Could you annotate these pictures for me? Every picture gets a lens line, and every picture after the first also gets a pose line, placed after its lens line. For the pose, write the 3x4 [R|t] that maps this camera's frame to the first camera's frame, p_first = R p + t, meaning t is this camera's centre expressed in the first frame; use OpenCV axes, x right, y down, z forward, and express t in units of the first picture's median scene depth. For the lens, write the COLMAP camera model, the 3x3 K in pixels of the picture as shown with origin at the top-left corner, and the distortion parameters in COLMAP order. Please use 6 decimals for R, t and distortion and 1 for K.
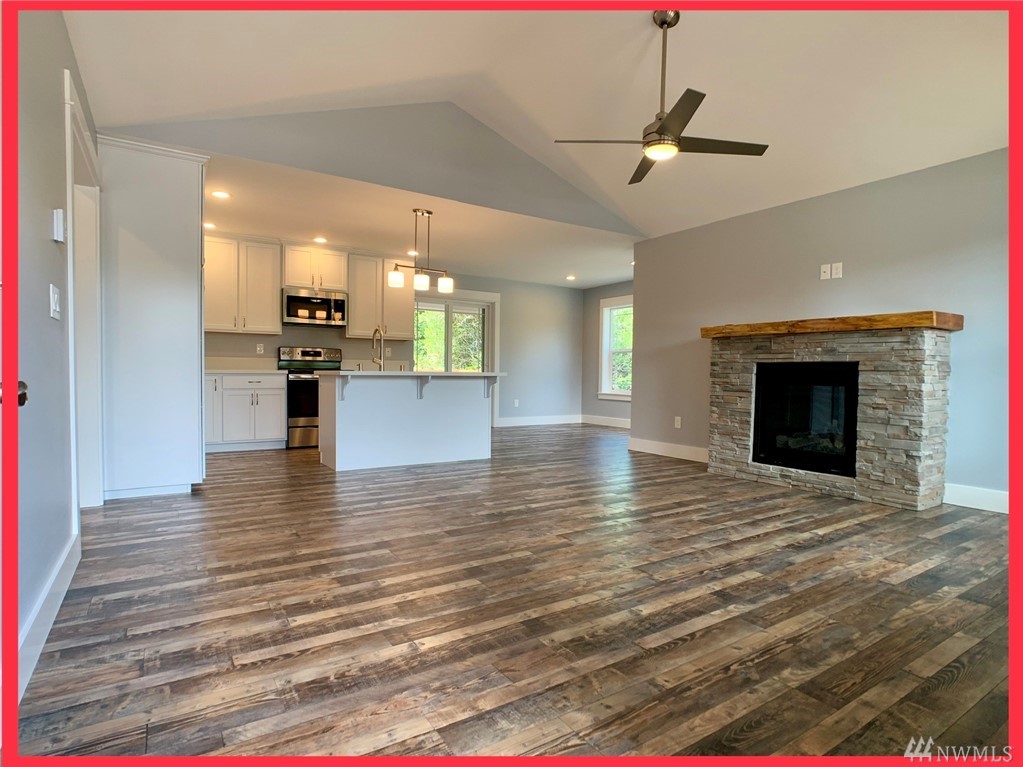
lens RADIAL K [[534.8, 0, 511.3], [0, 534.8, 403.3], [0, 0, 1]] dist [-0.032129, 0.008339]
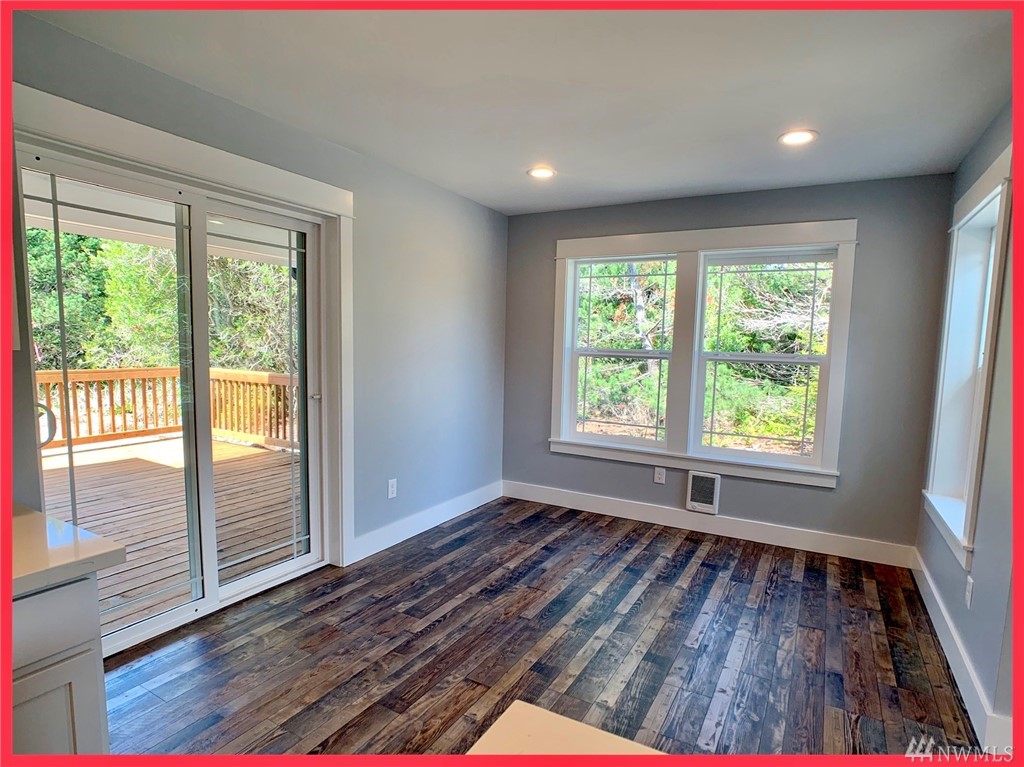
lens RADIAL K [[561.7, 0, 511.9], [0, 561.7, 394.4], [0, 0, 1]] dist [-0.026290, -0.002154]
pose [[0.888444, -0.033144, 0.457786, -0.216878], [0.012524, 0.998769, 0.048006, -0.195279], [-0.458814, -0.036917, 0.887765, 1.351829]]
